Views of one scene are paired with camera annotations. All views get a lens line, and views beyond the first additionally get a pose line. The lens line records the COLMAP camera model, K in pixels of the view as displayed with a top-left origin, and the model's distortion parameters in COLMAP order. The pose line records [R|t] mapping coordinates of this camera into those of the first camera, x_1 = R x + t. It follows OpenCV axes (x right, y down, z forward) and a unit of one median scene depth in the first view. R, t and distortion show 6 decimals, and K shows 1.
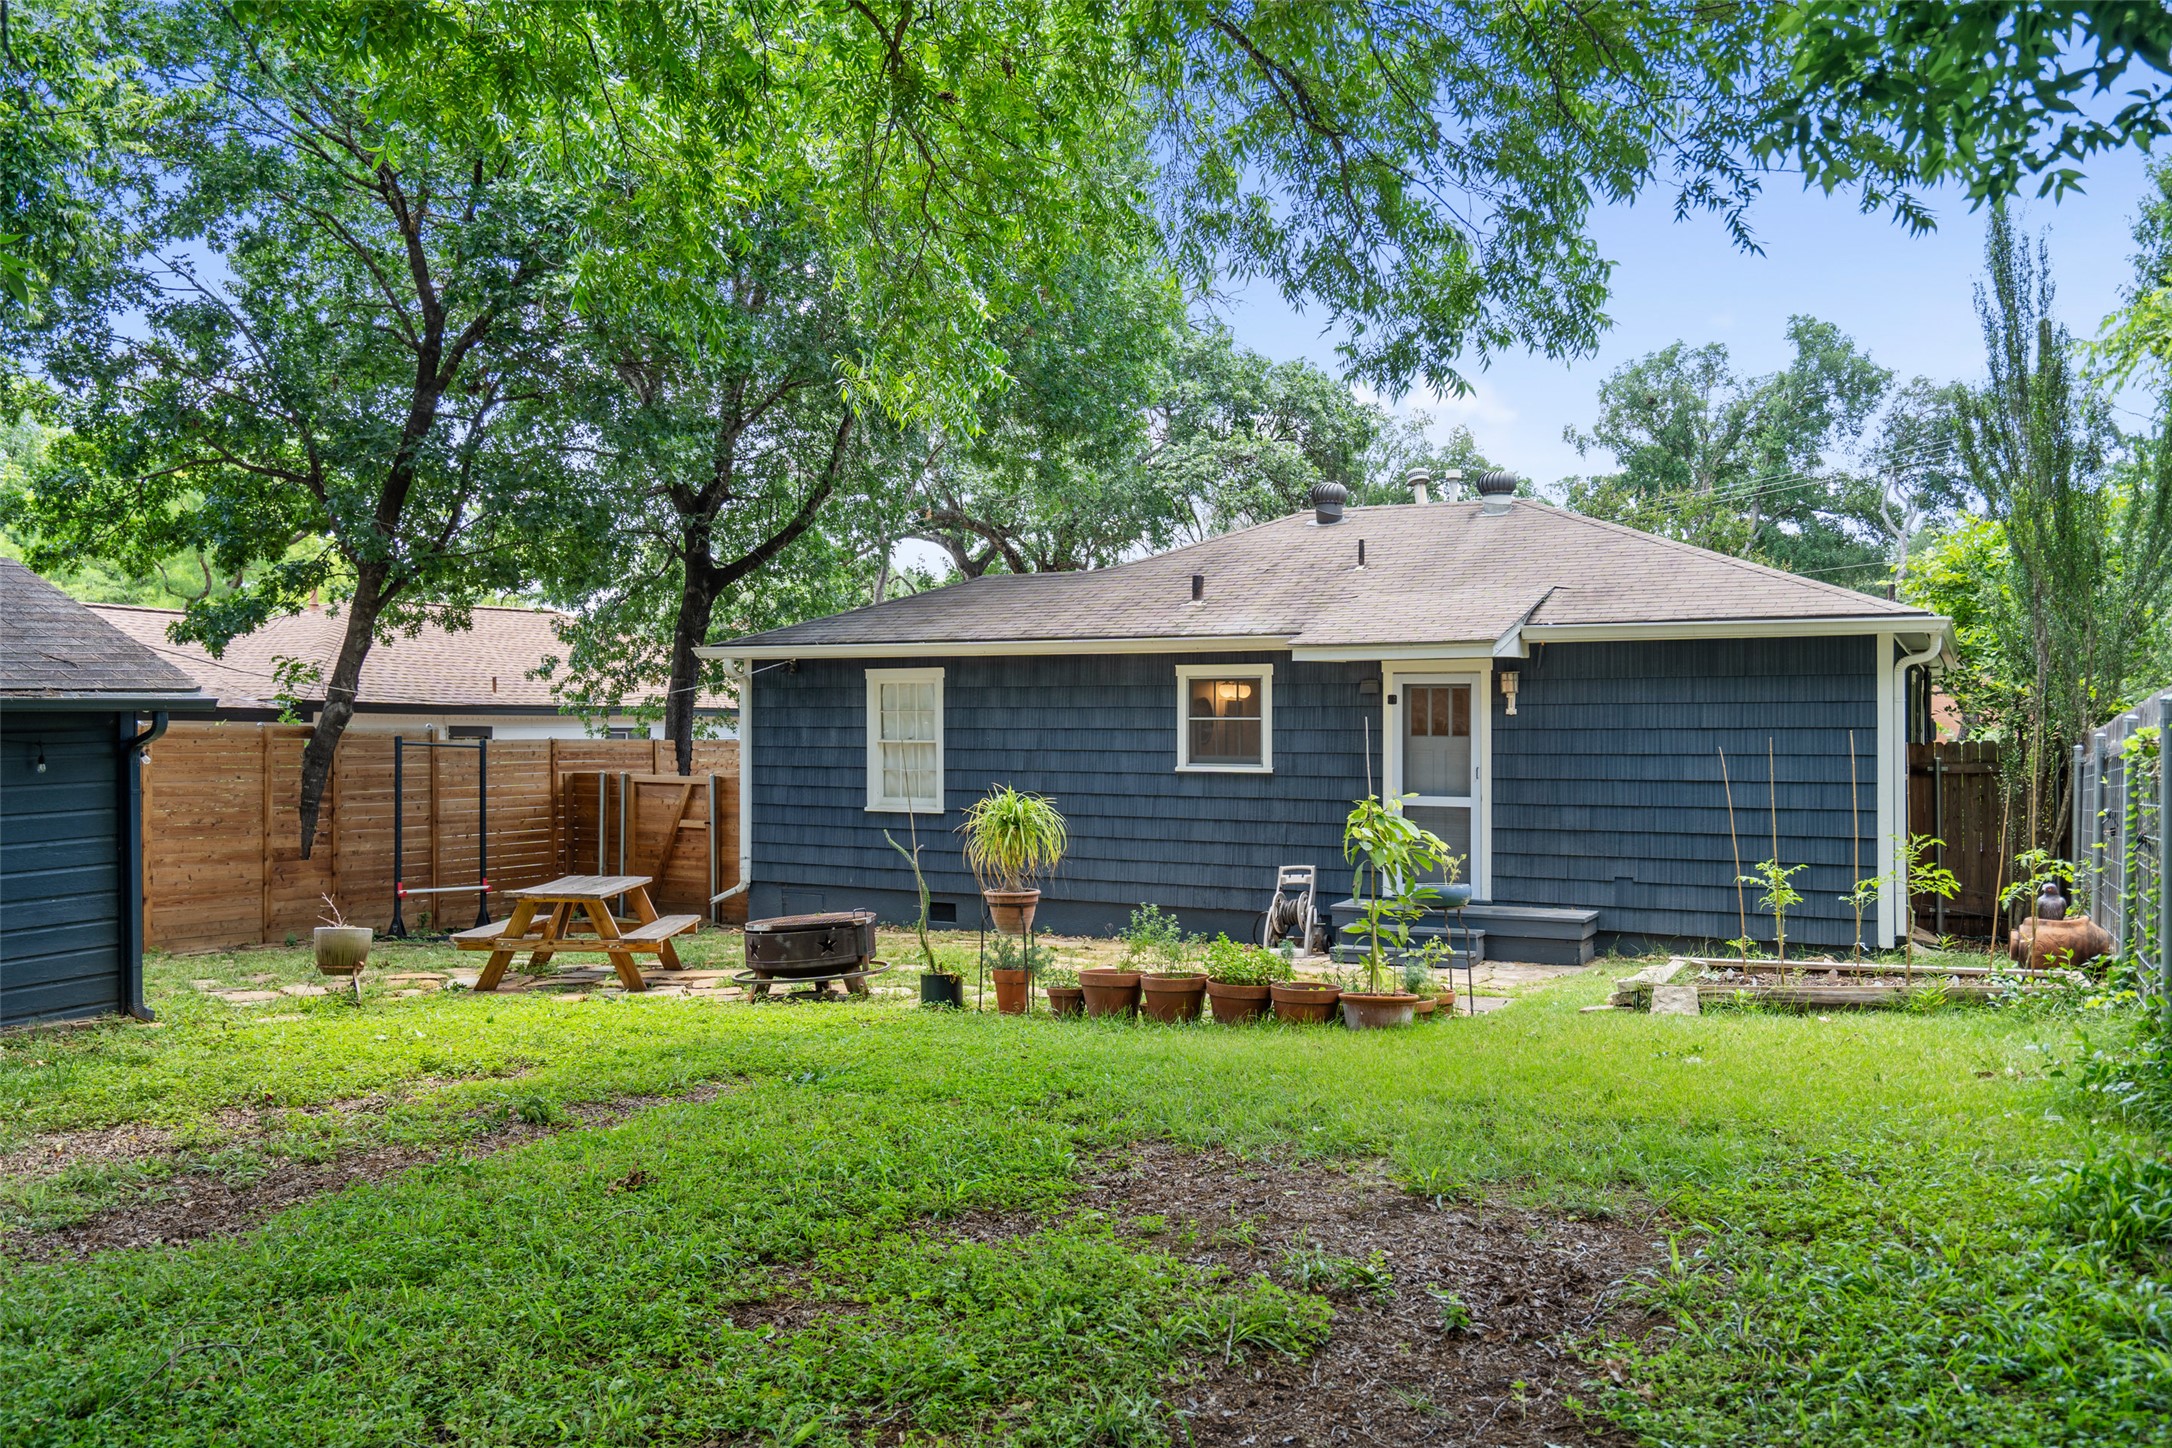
lens RADIAL K [[1614.3, 0, 1078.4], [0, 1614.3, 727.5], [0, 0, 1]] dist [0.002589, -0.009969]
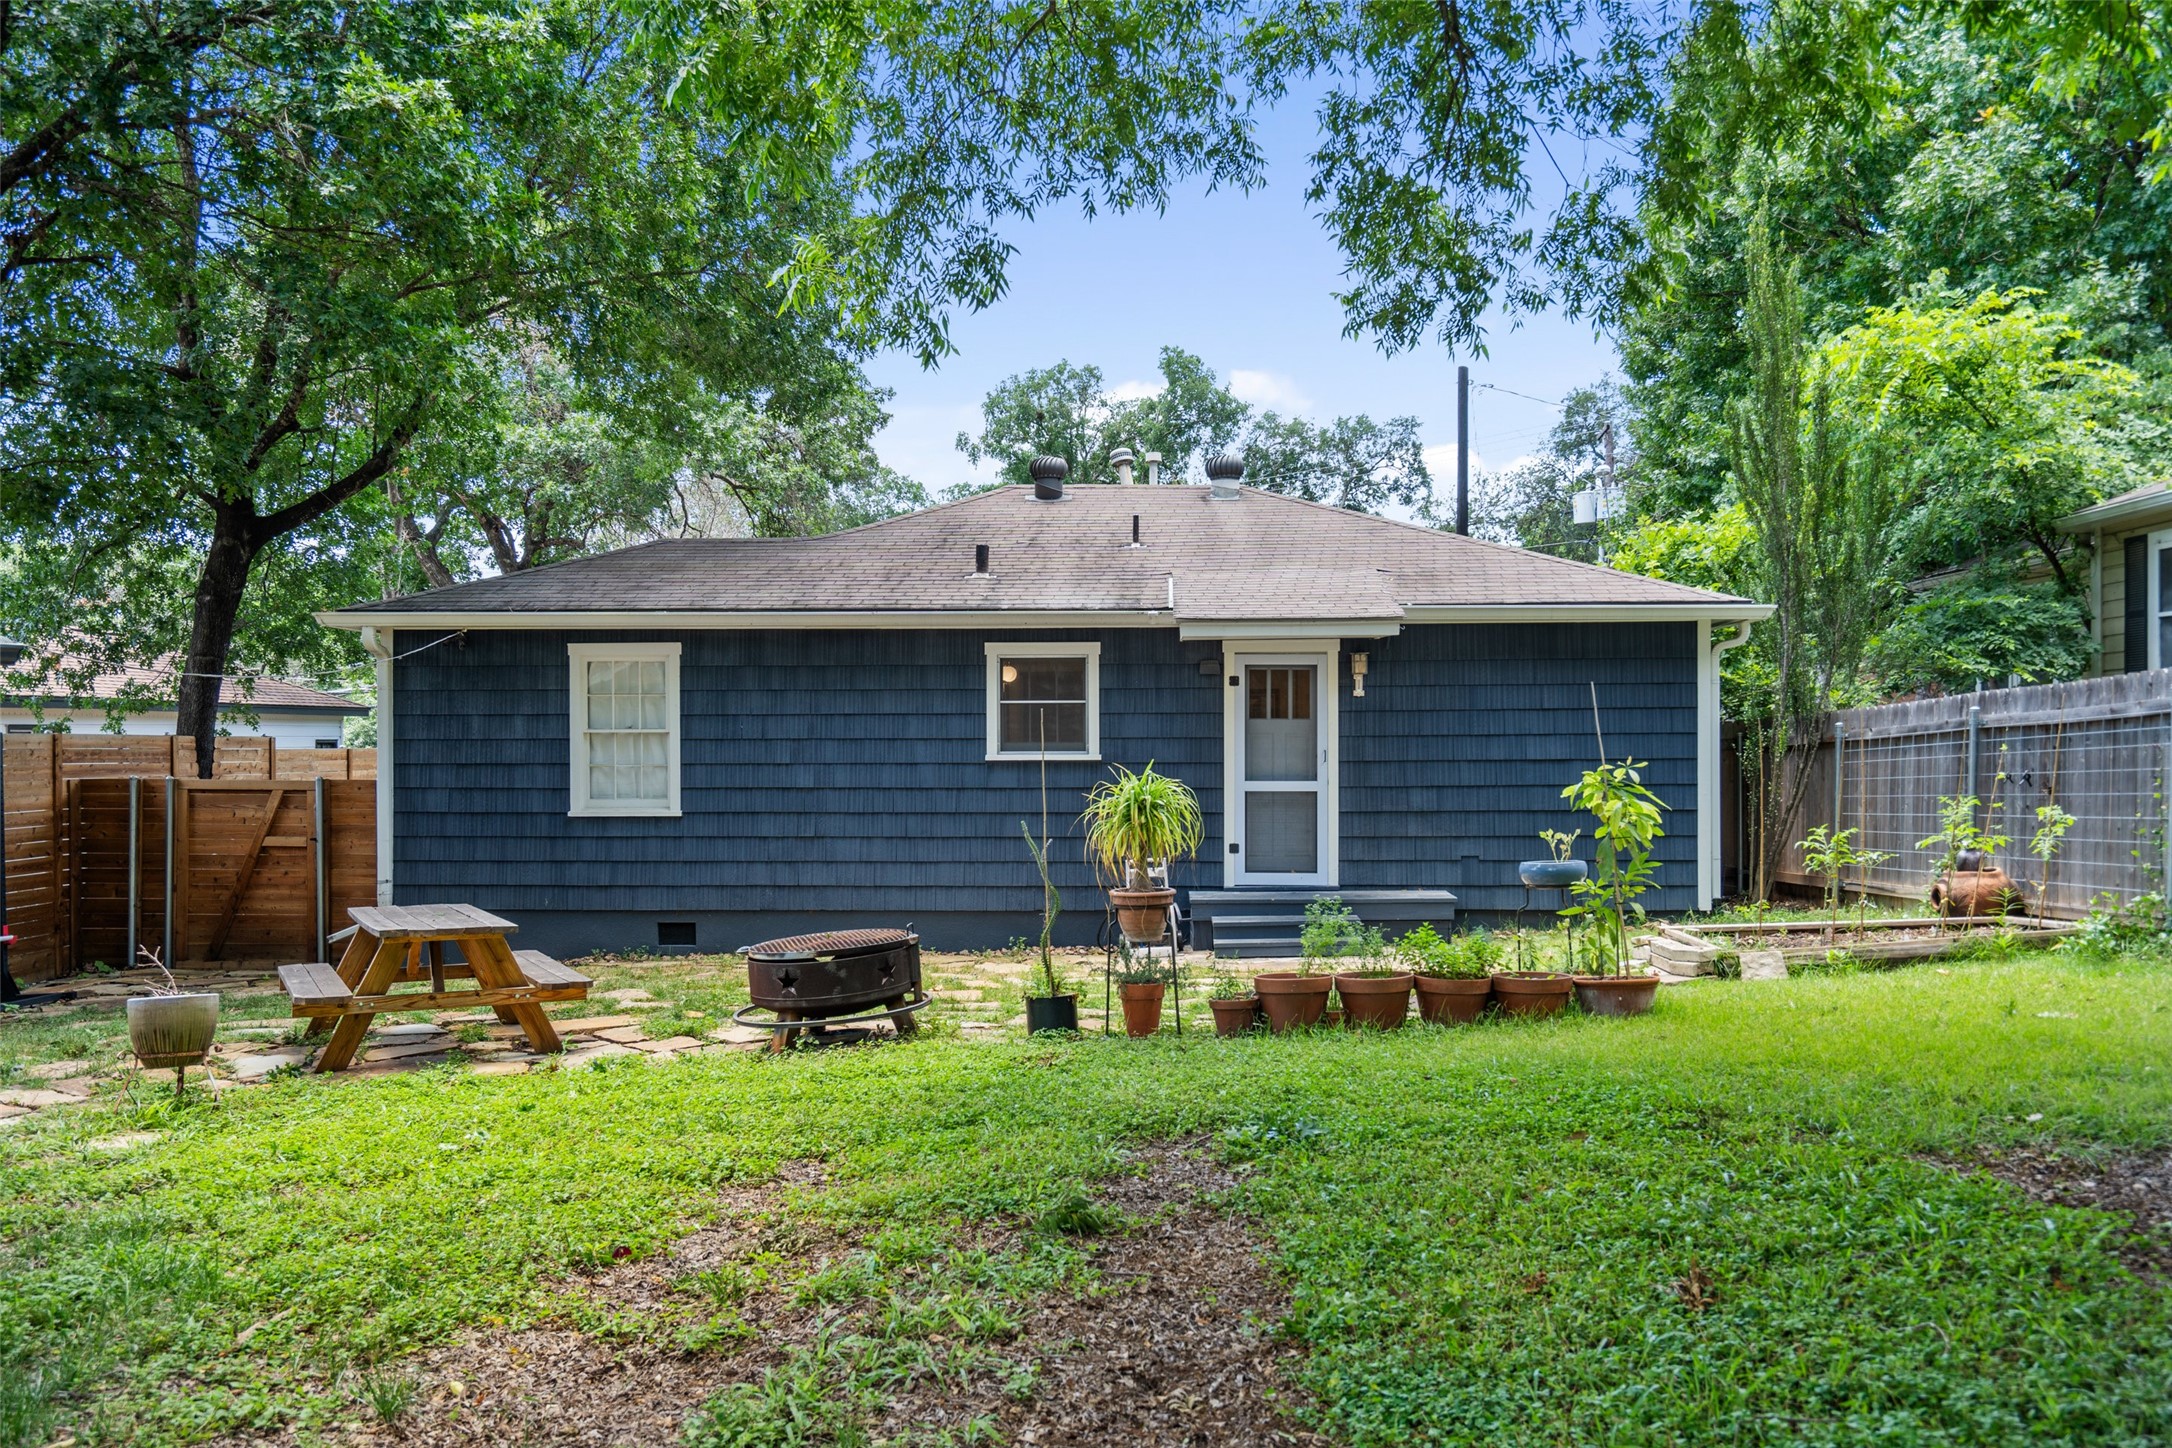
lens RADIAL K [[1594.0, 0, 1086.0], [0, 1594.0, 724.0], [0, 0, 1]] dist [-0.004799, -0.002731]
pose [[0.900250, -0.002611, 0.435365, -0.248180], [0.005952, 0.999962, -0.006311, 0.011449], [-0.435332, 0.008272, 0.900232, 0.157826]]
